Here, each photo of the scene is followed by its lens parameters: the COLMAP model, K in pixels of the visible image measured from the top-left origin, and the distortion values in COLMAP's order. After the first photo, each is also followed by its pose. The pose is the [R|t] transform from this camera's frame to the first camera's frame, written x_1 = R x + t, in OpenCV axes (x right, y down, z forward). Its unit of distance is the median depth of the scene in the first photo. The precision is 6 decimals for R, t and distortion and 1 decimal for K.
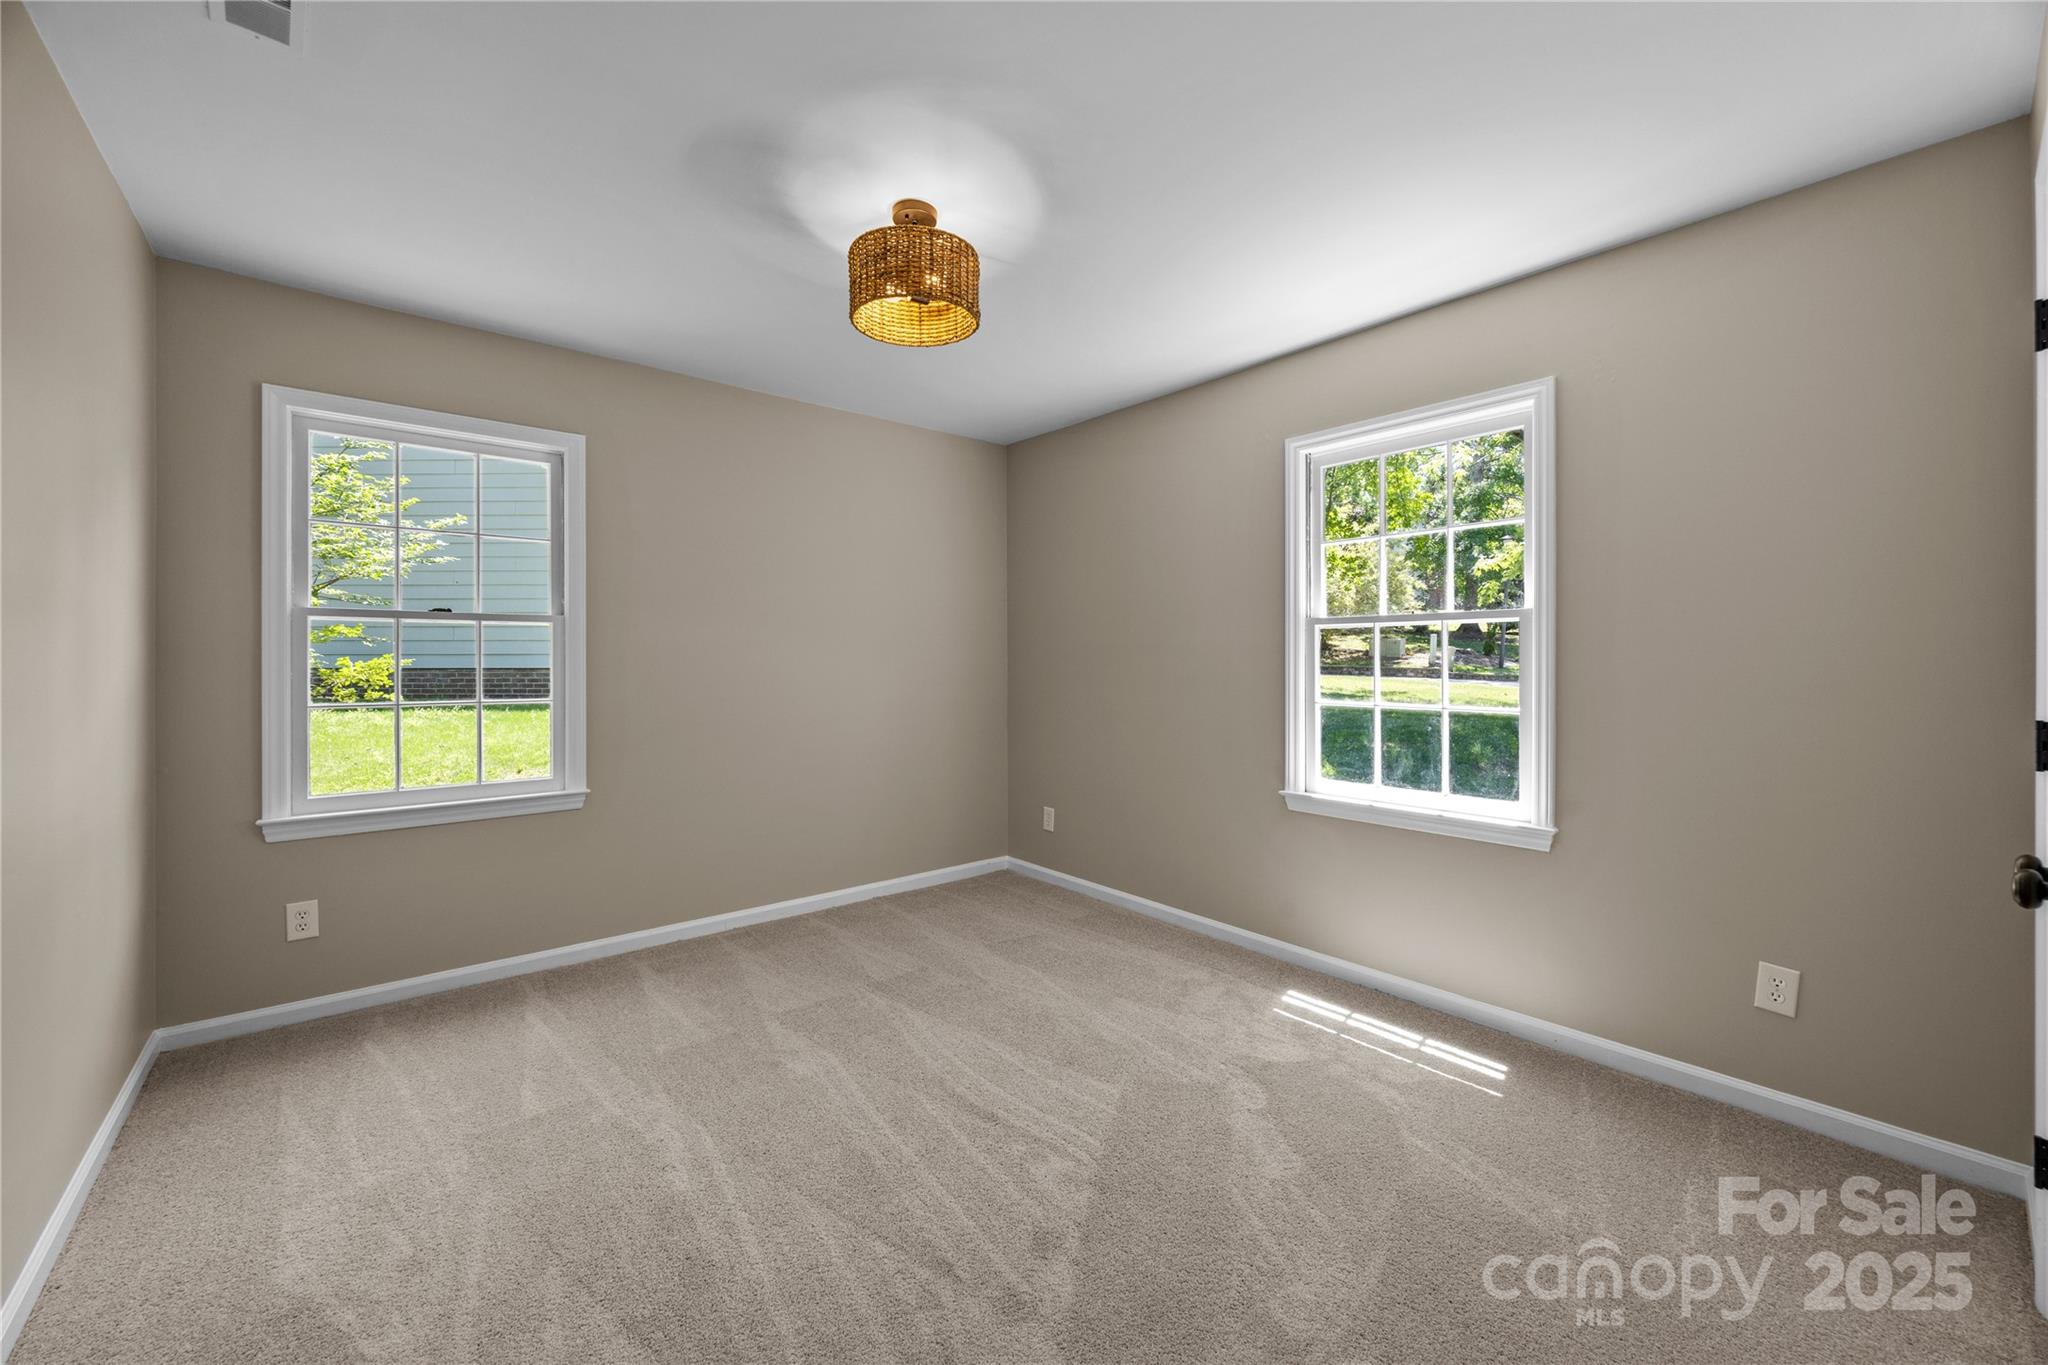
lens RADIAL K [[785.7, 0, 1026.3], [0, 785.7, 654.9], [0, 0, 1]] dist [-0.001456, -0.000077]
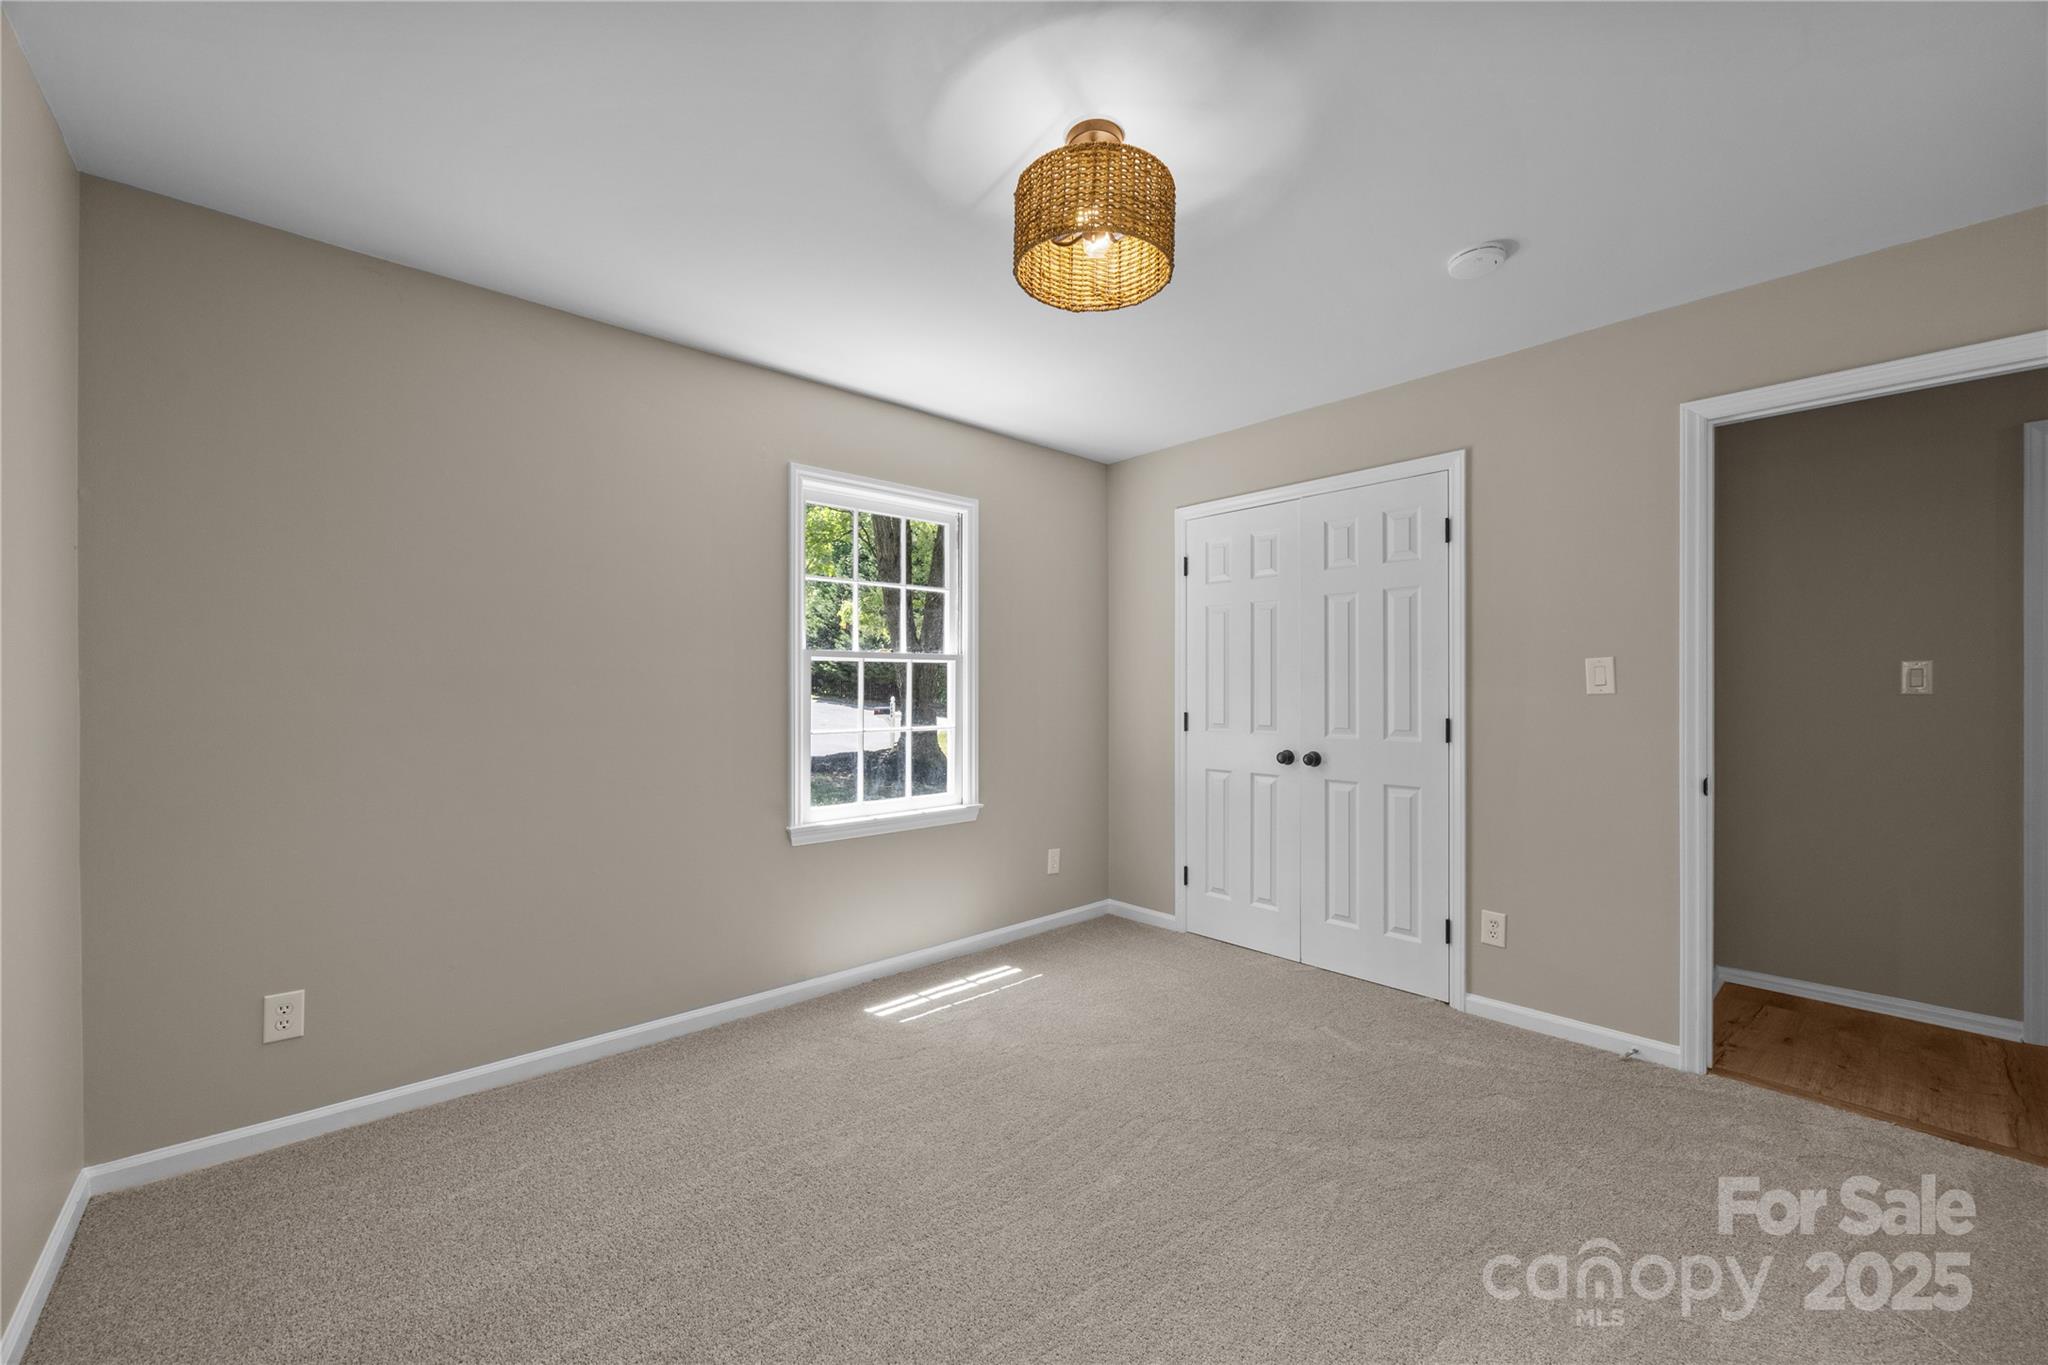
lens RADIAL K [[786.2, 0, 1024.0], [0, 786.2, 682.5], [0, 0, 1]] dist [-0.002814, -0.000222]
pose [[-0.035838, 0.007878, 0.999327, -0.741498], [-0.008921, 0.999927, -0.008202, 0.001047], [-0.999318, -0.009209, -0.035765, 0.864932]]
